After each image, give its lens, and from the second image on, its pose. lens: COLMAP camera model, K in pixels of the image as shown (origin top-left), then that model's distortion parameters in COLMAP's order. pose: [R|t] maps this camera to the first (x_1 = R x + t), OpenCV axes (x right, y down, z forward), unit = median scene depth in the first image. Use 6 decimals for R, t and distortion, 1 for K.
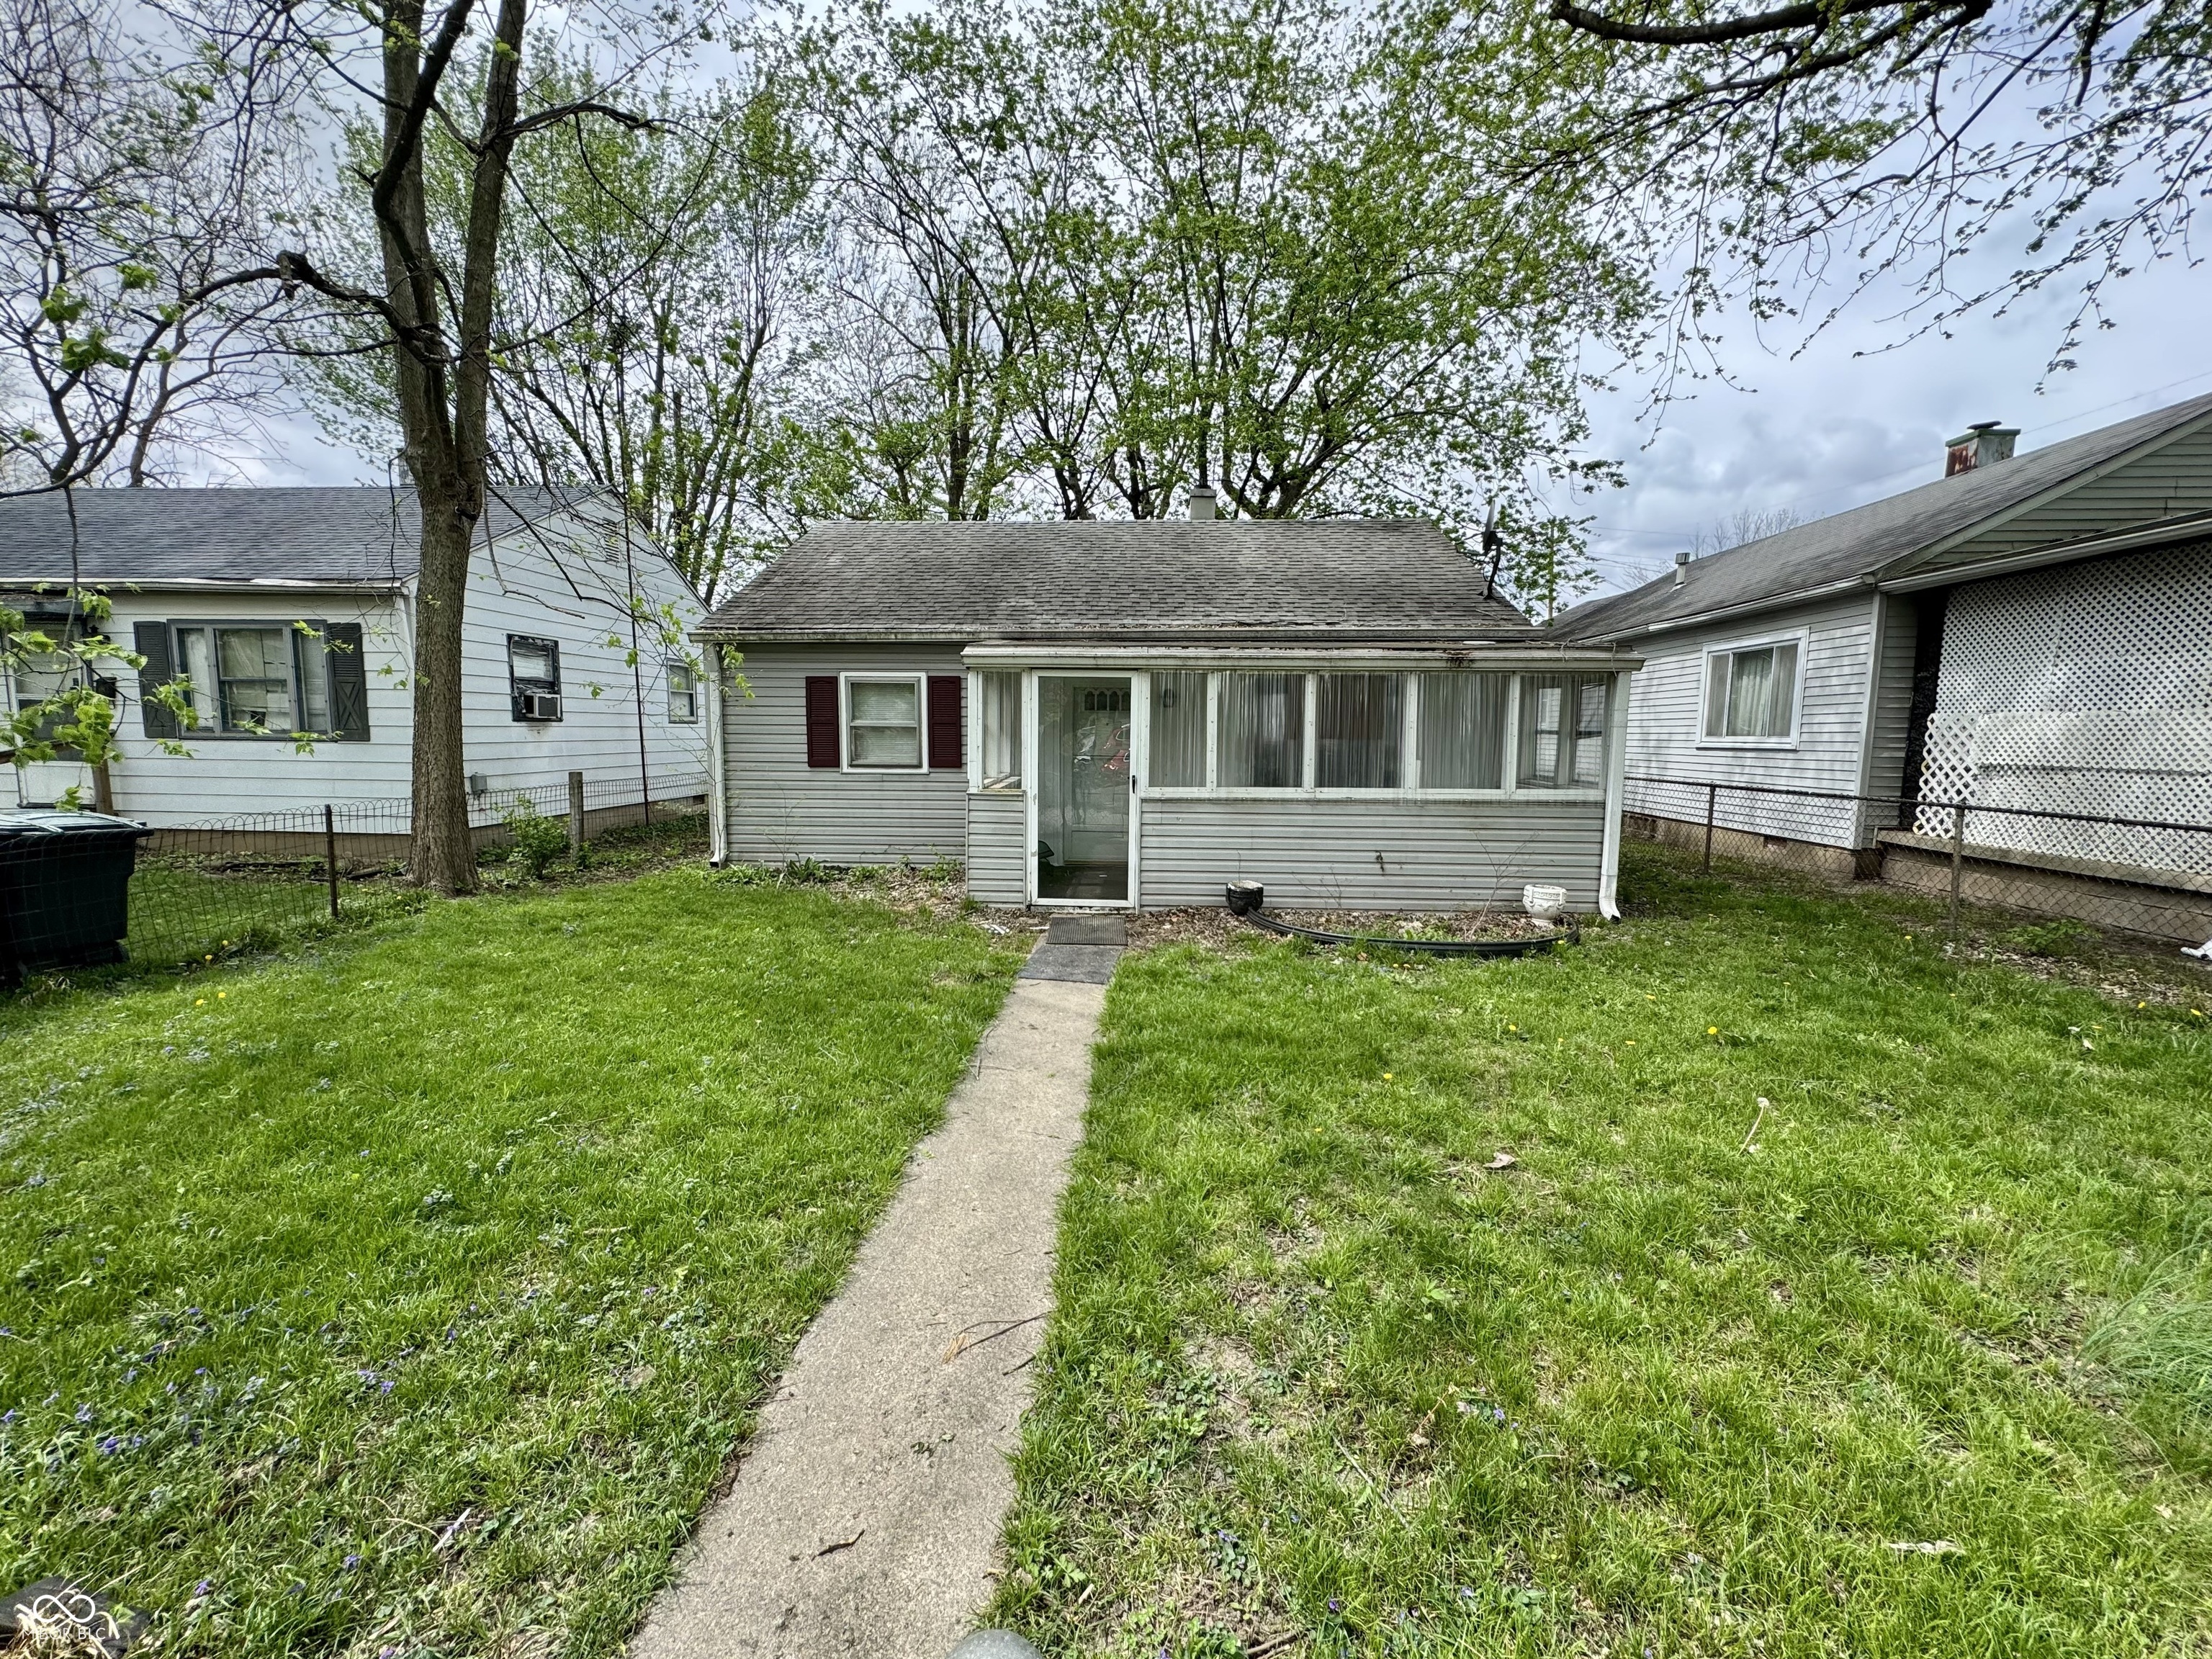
lens RADIAL K [[878.0, 0, 1105.9], [0, 878.0, 827.5], [0, 0, 1]] dist [-0.000209, -0.000531]
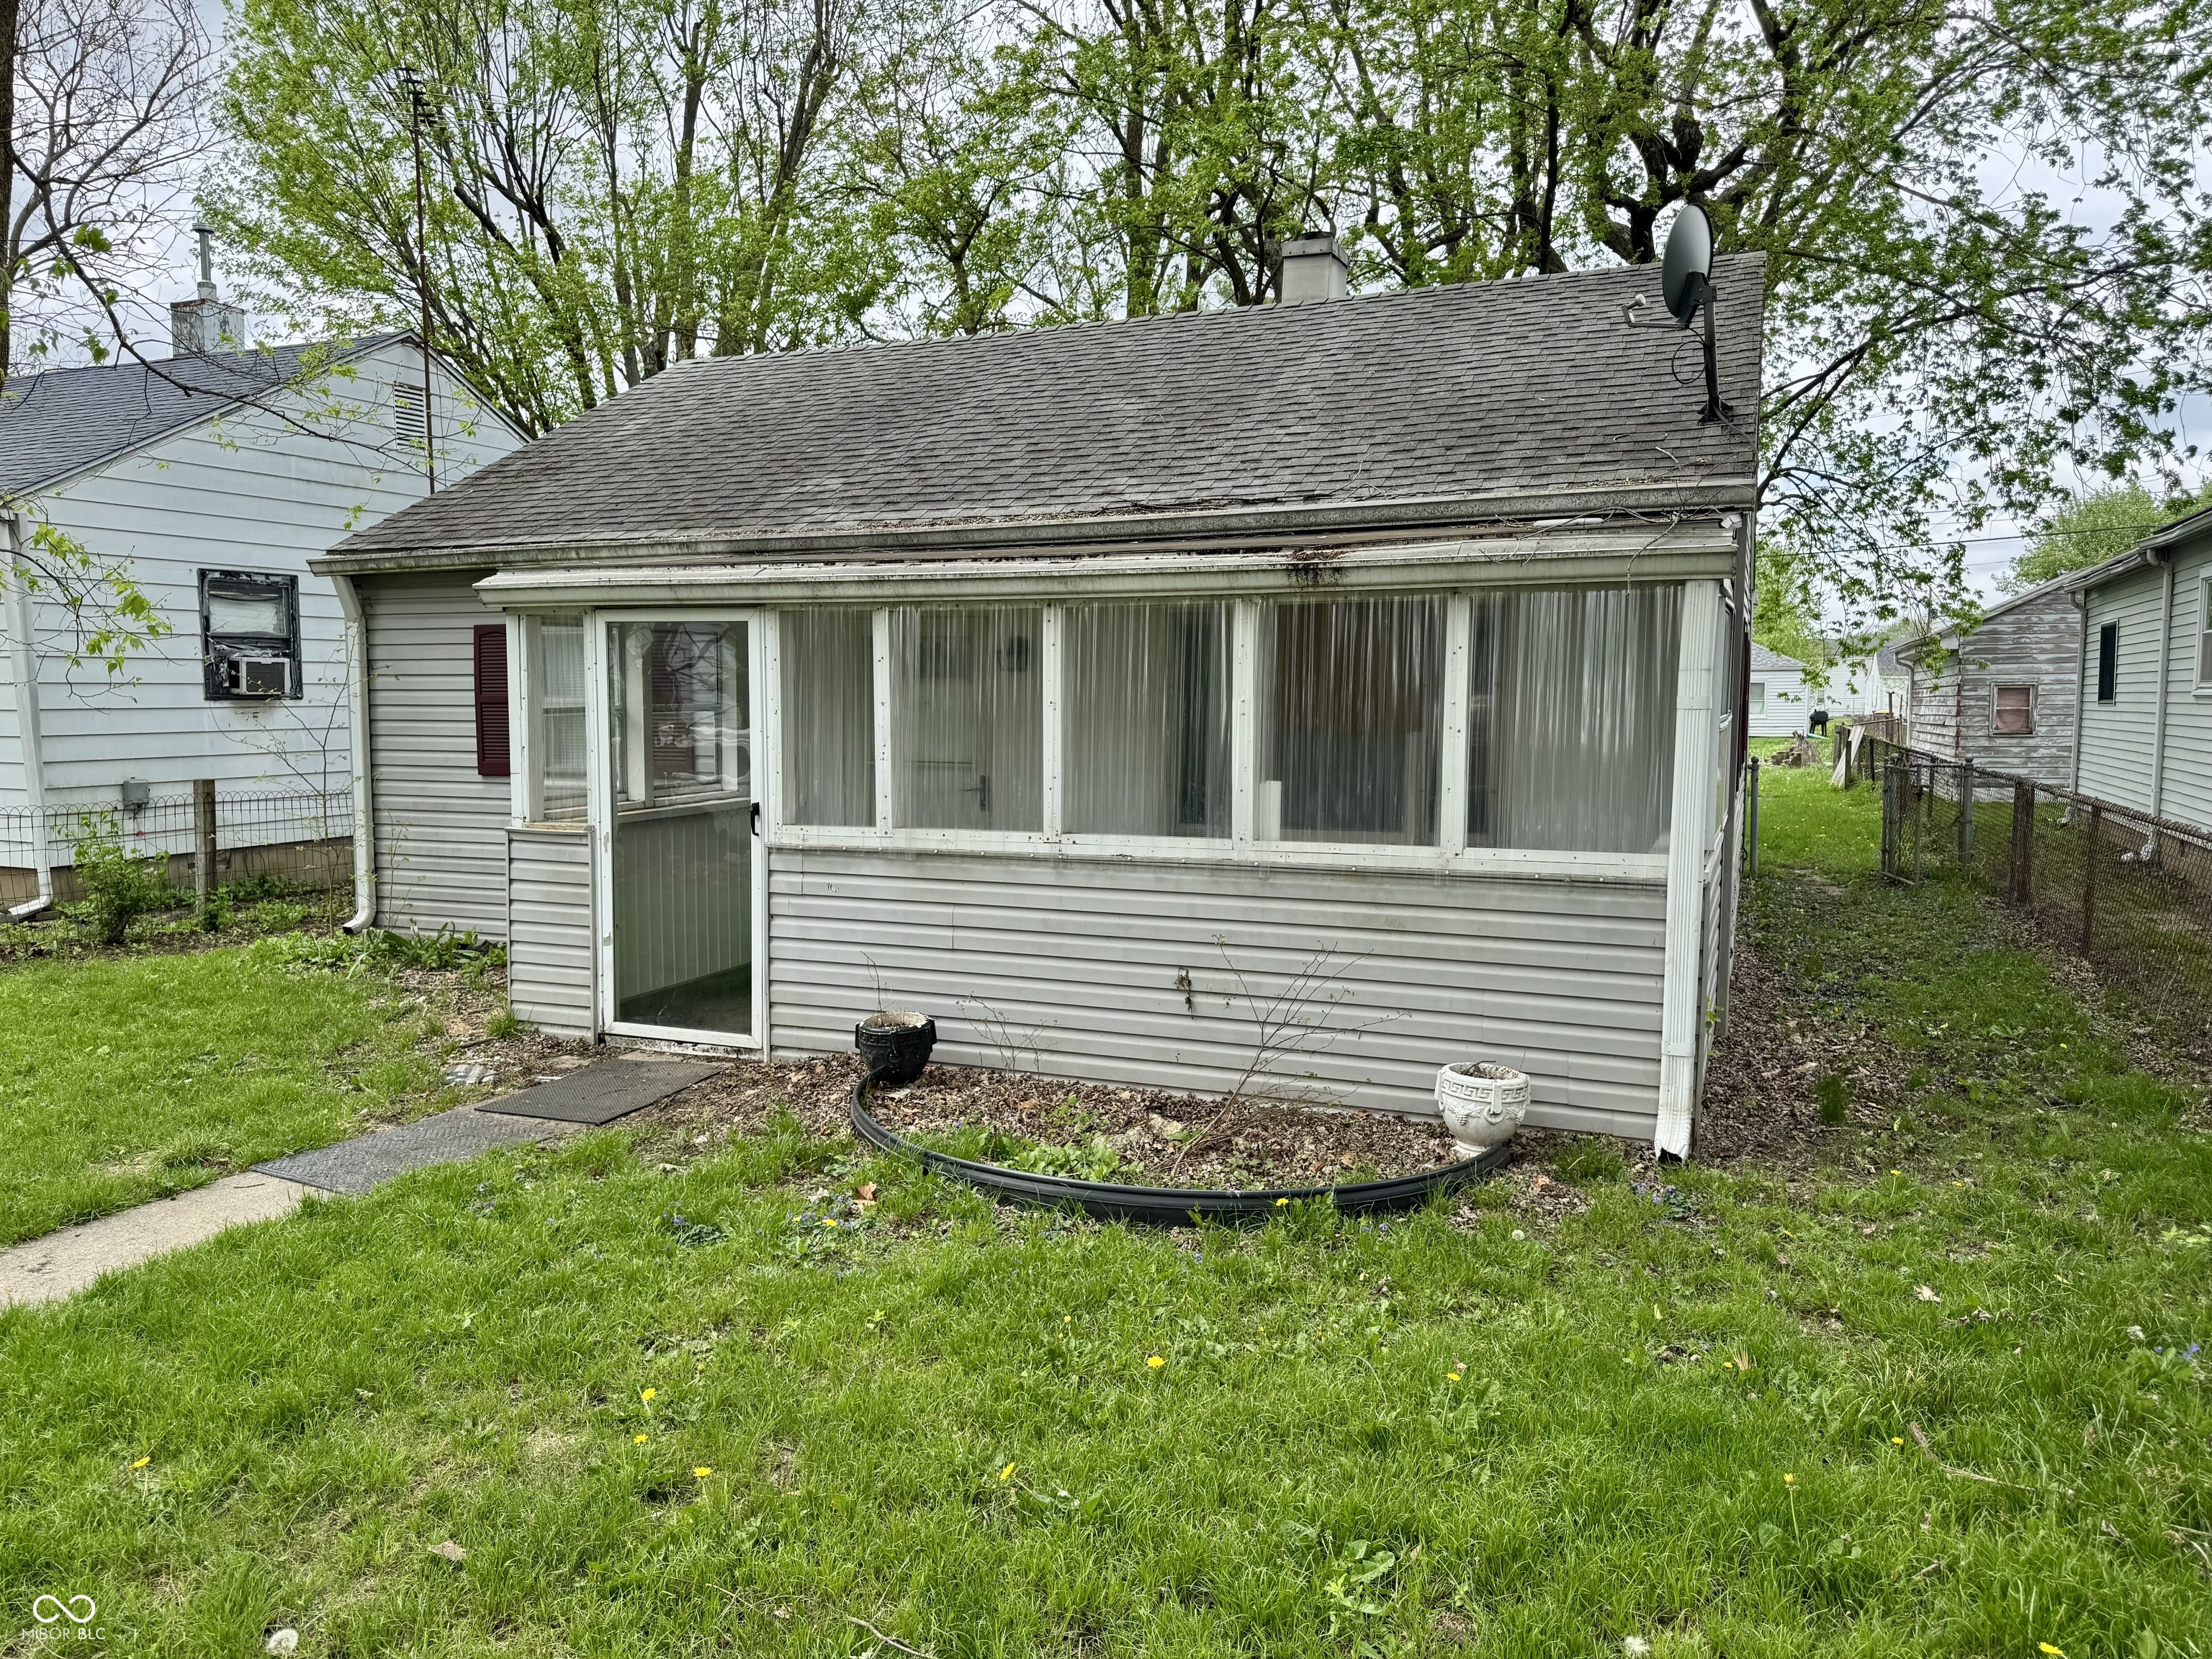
lens RADIAL K [[1561.3, 0, 1102.2], [0, 1561.3, 823.6], [0, 0, 1]] dist [0.039254, -0.001851]
pose [[0.942105, 0.020589, -0.334685, 0.546113], [-0.031180, 0.999168, -0.026302, -0.027732], [0.333865, 0.035215, 0.941963, 0.167901]]
